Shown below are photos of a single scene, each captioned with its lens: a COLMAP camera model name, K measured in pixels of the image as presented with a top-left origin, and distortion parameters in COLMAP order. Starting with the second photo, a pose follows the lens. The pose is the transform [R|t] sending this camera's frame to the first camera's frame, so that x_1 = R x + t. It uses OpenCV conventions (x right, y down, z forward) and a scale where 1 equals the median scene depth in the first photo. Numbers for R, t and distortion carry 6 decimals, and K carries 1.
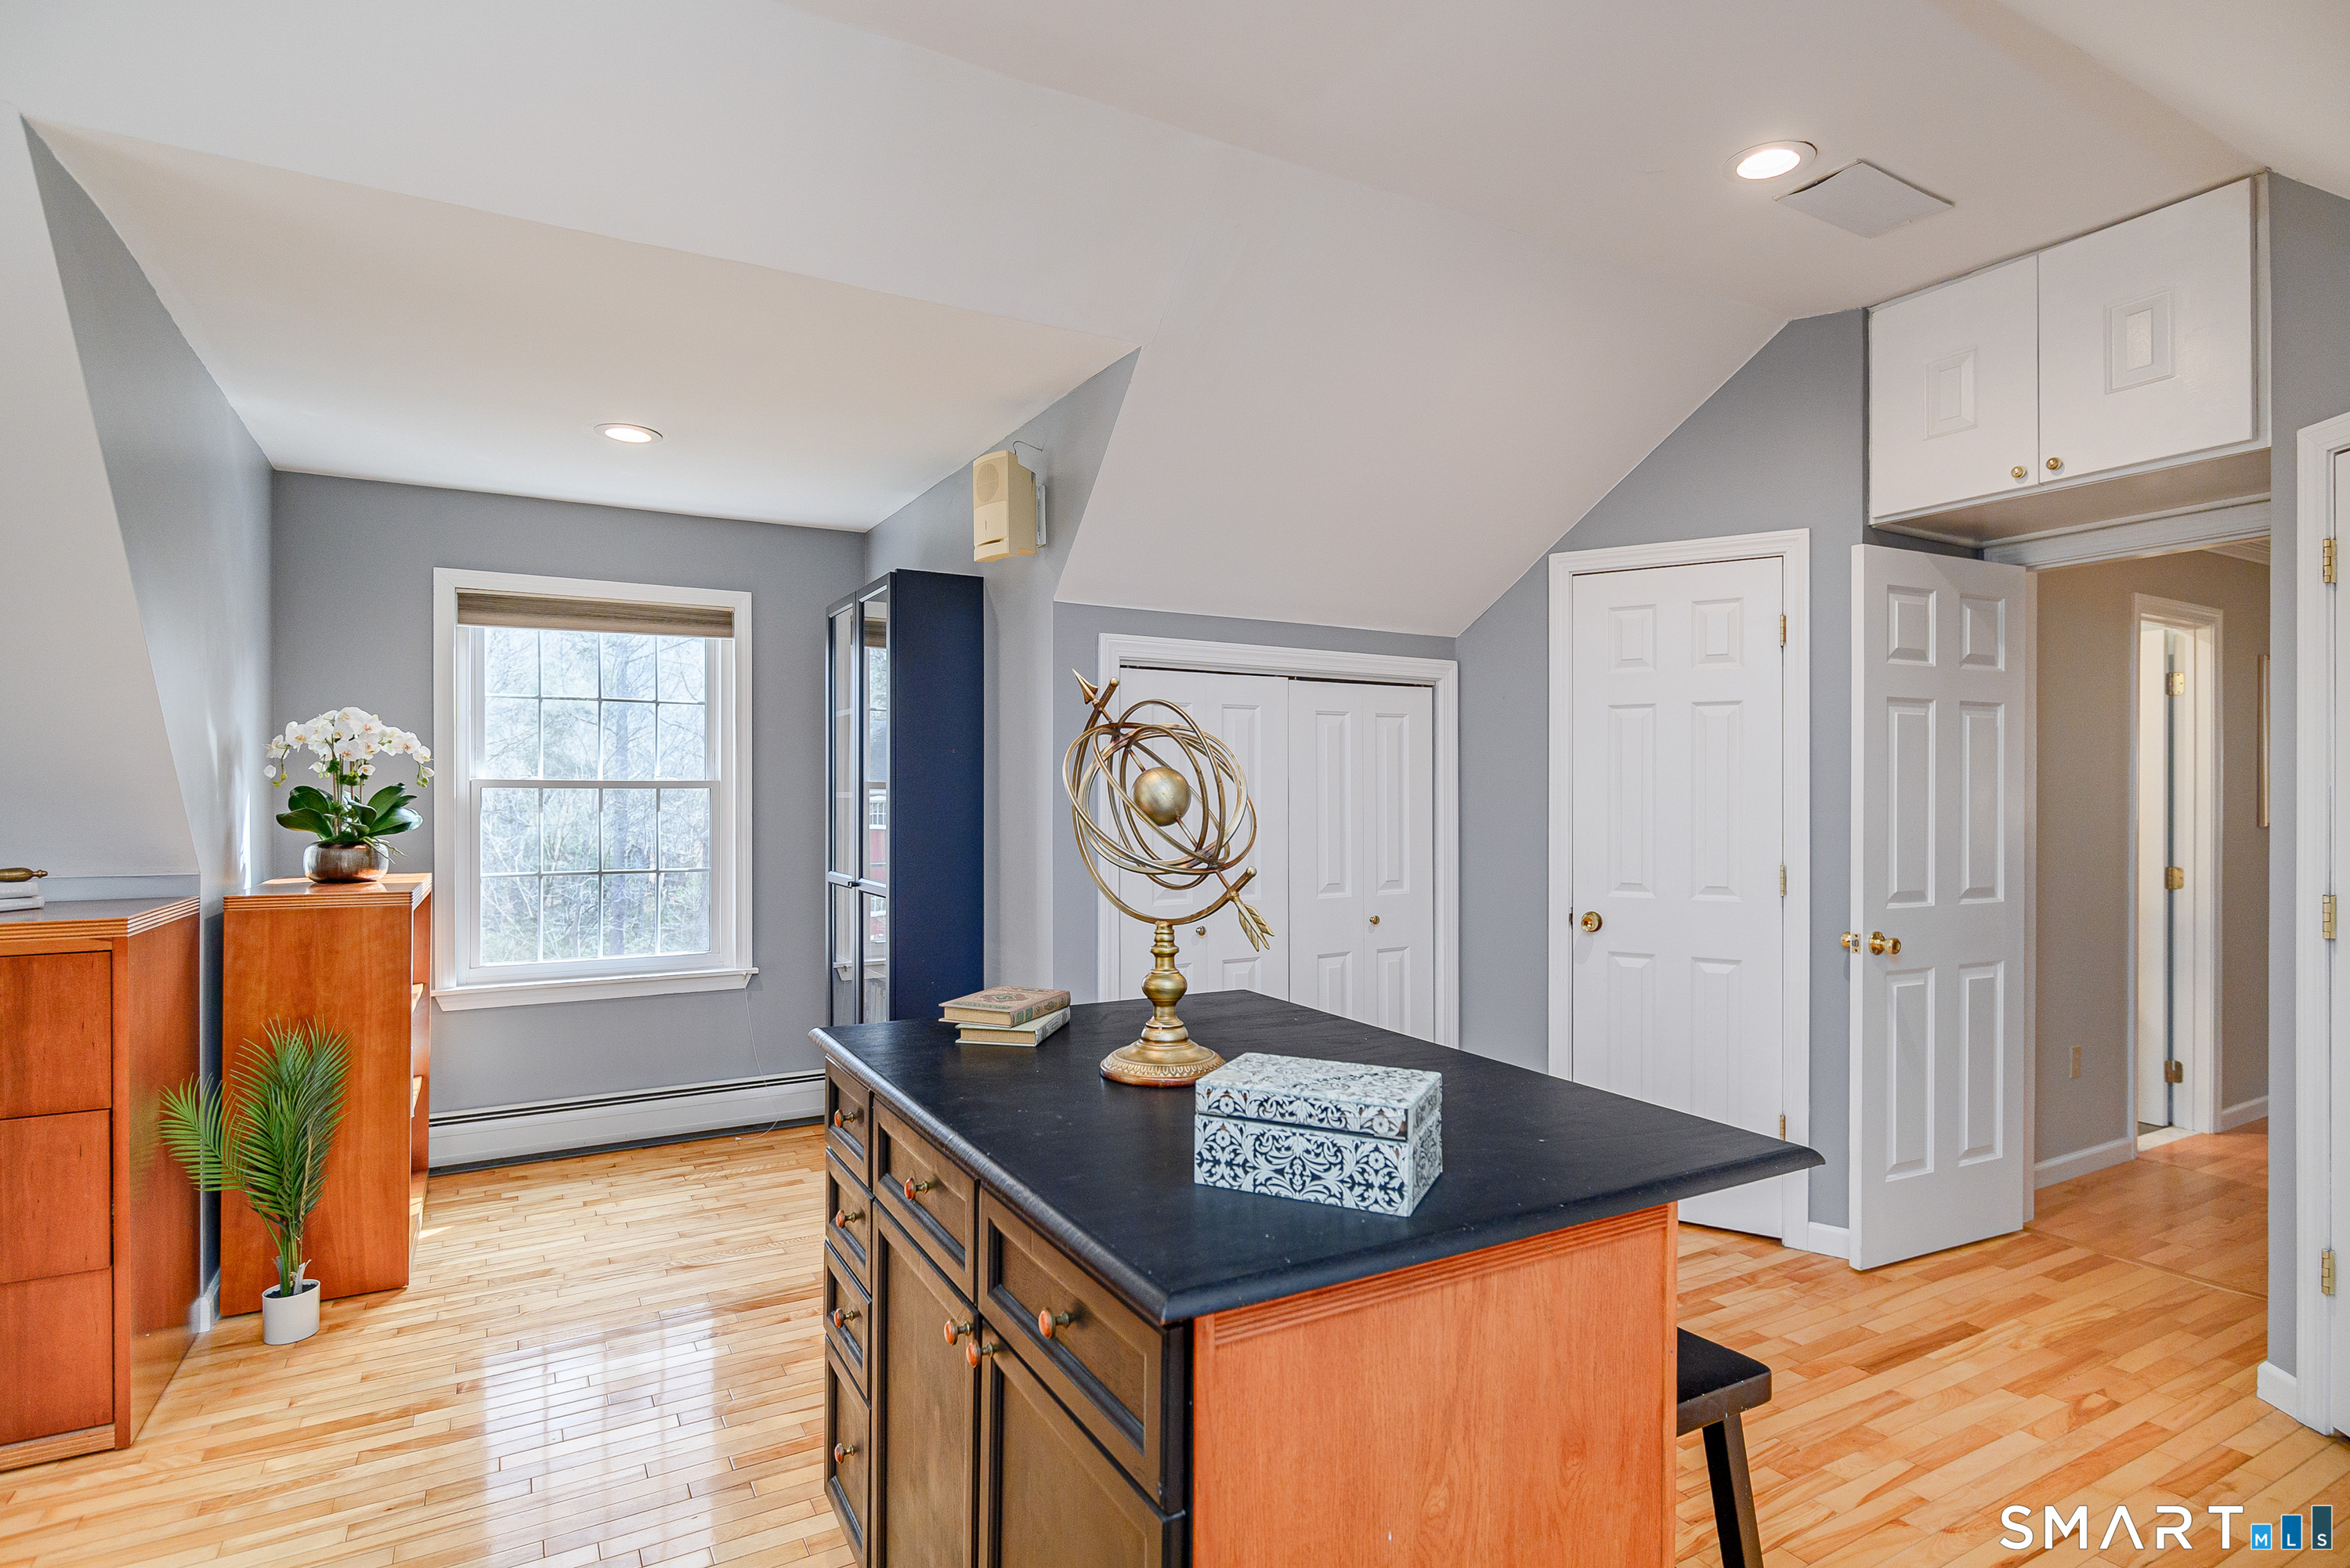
lens RADIAL K [[1195.4, 0, 1181.8], [0, 1195.4, 789.4], [0, 0, 1]] dist [-0.003581, 0.002917]
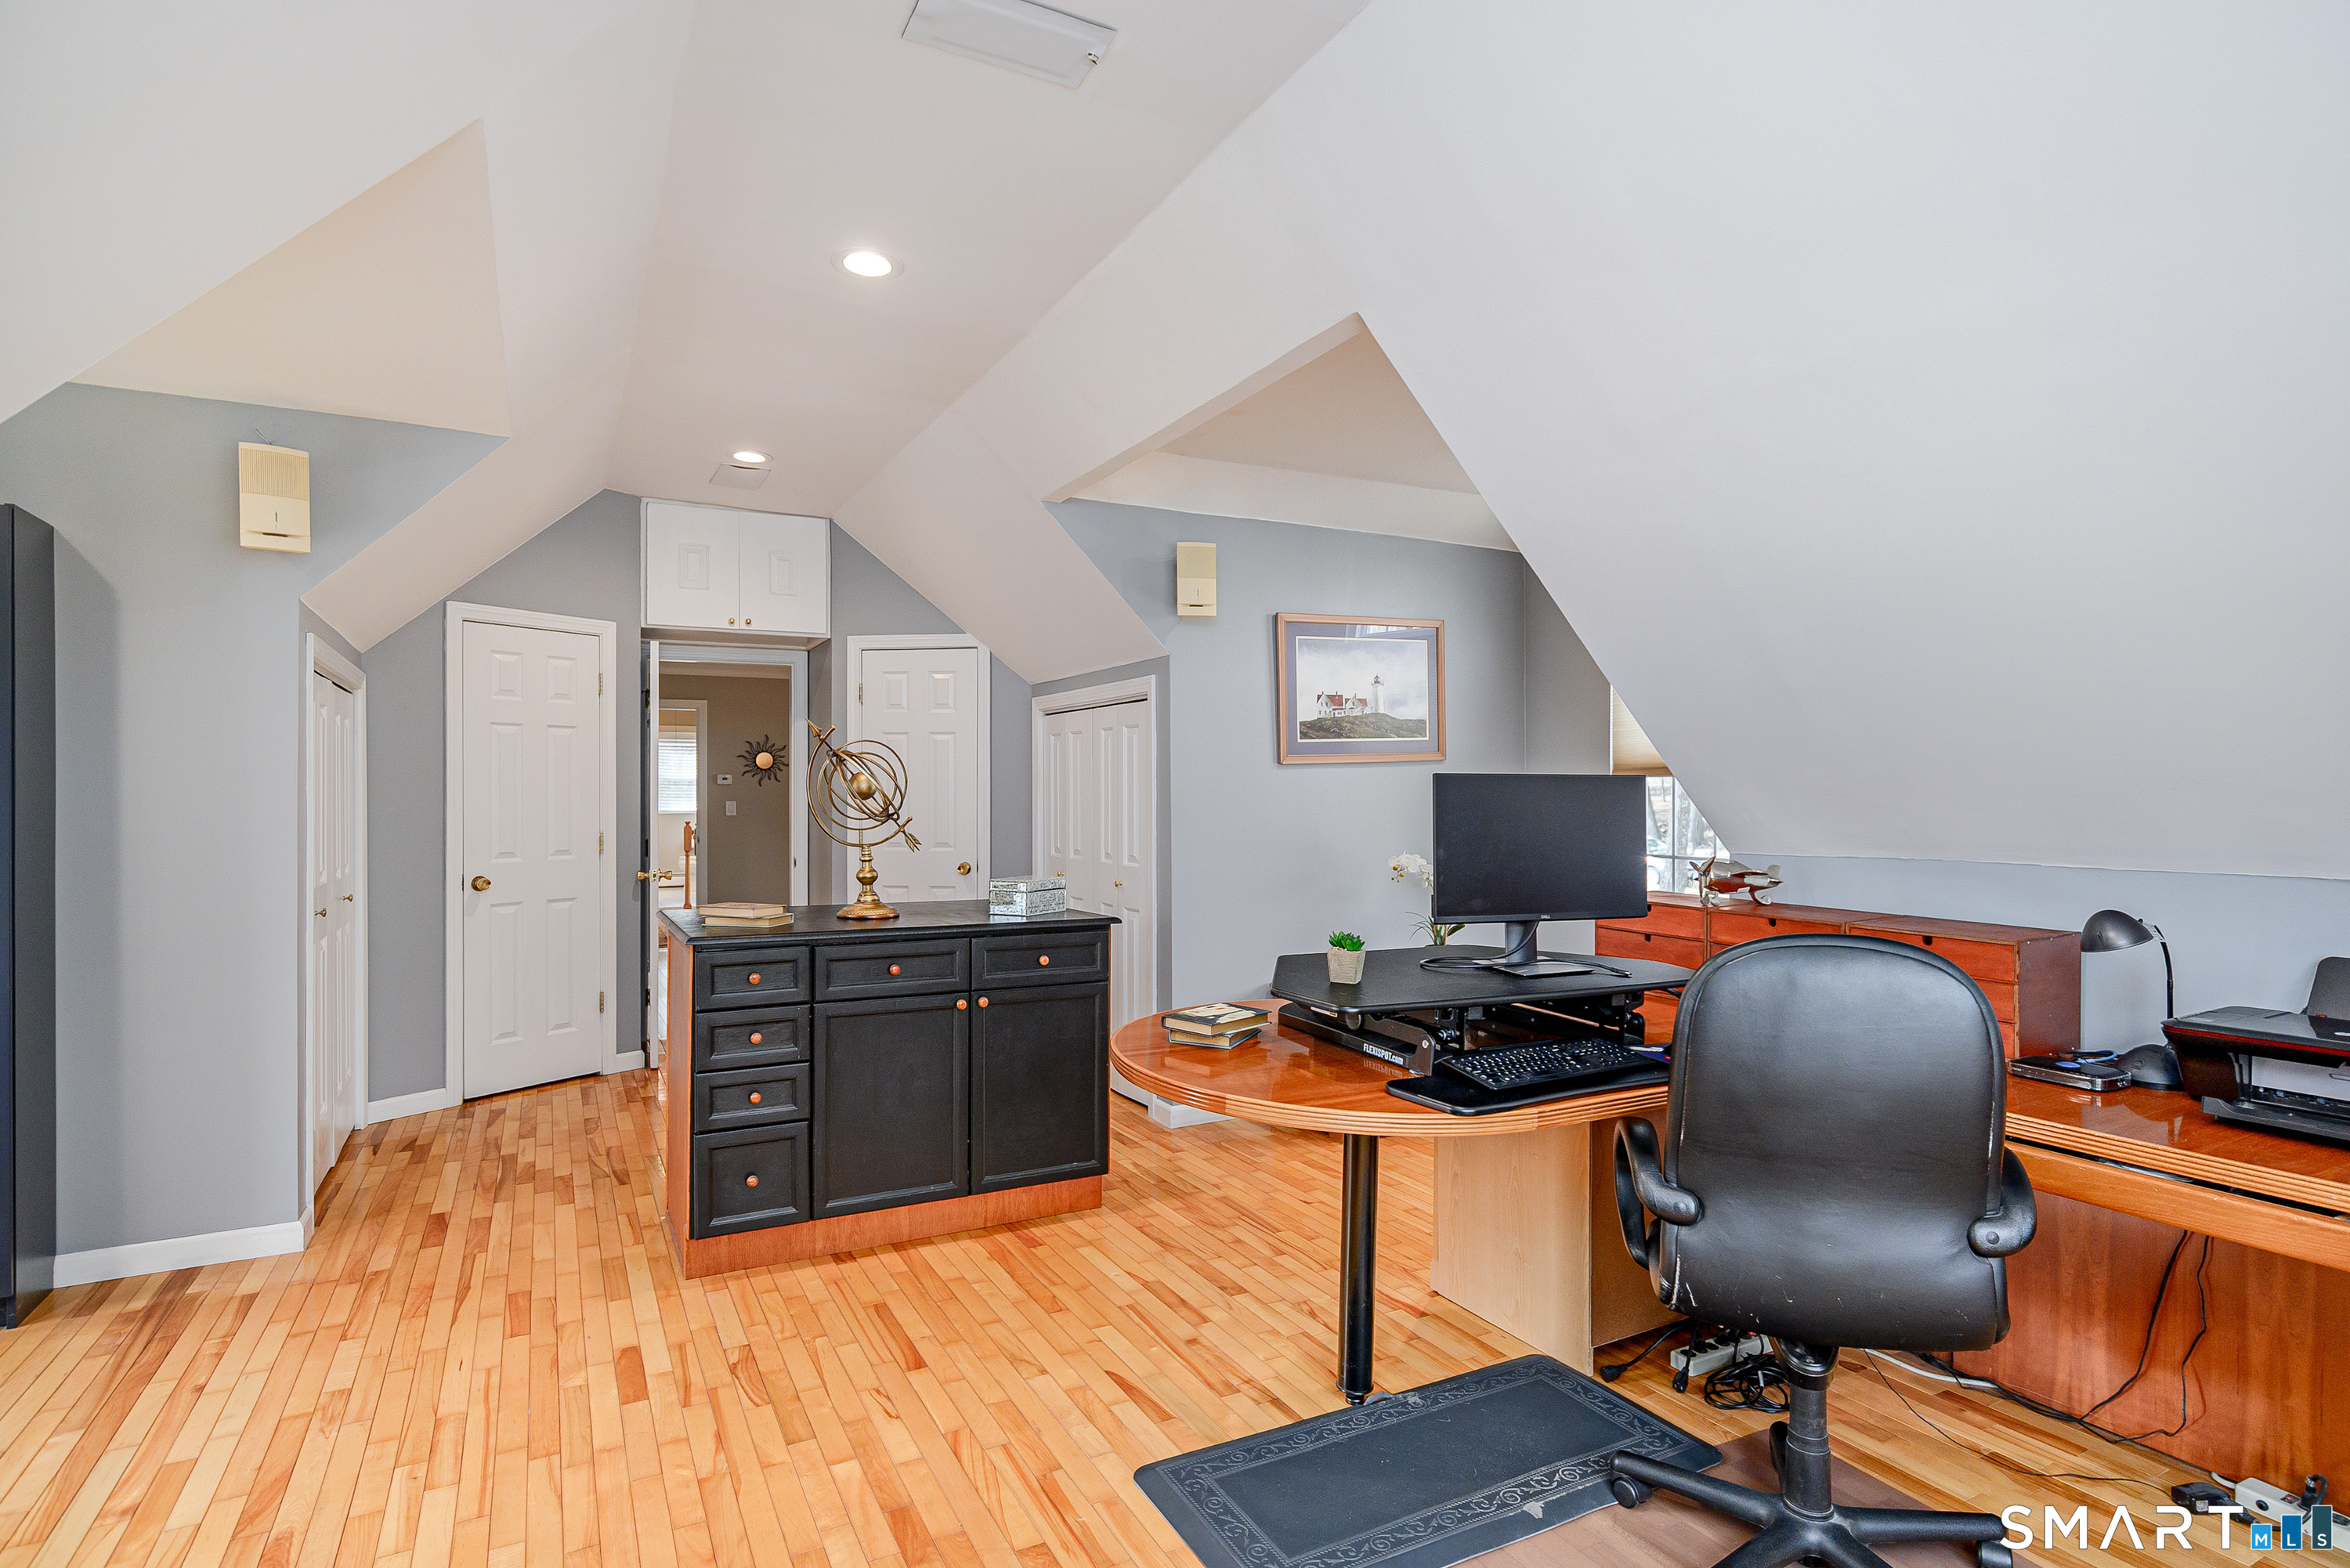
lens RADIAL K [[1195.4, 0, 1174.2], [0, 1195.4, 790.4], [0, 0, 1]] dist [-0.003581, 0.002917]
pose [[0.036904, 0.004228, 0.999310, -1.031024], [-0.003022, 0.999987, -0.004119, 0.010865], [-0.999314, -0.002868, 0.036917, 0.188740]]
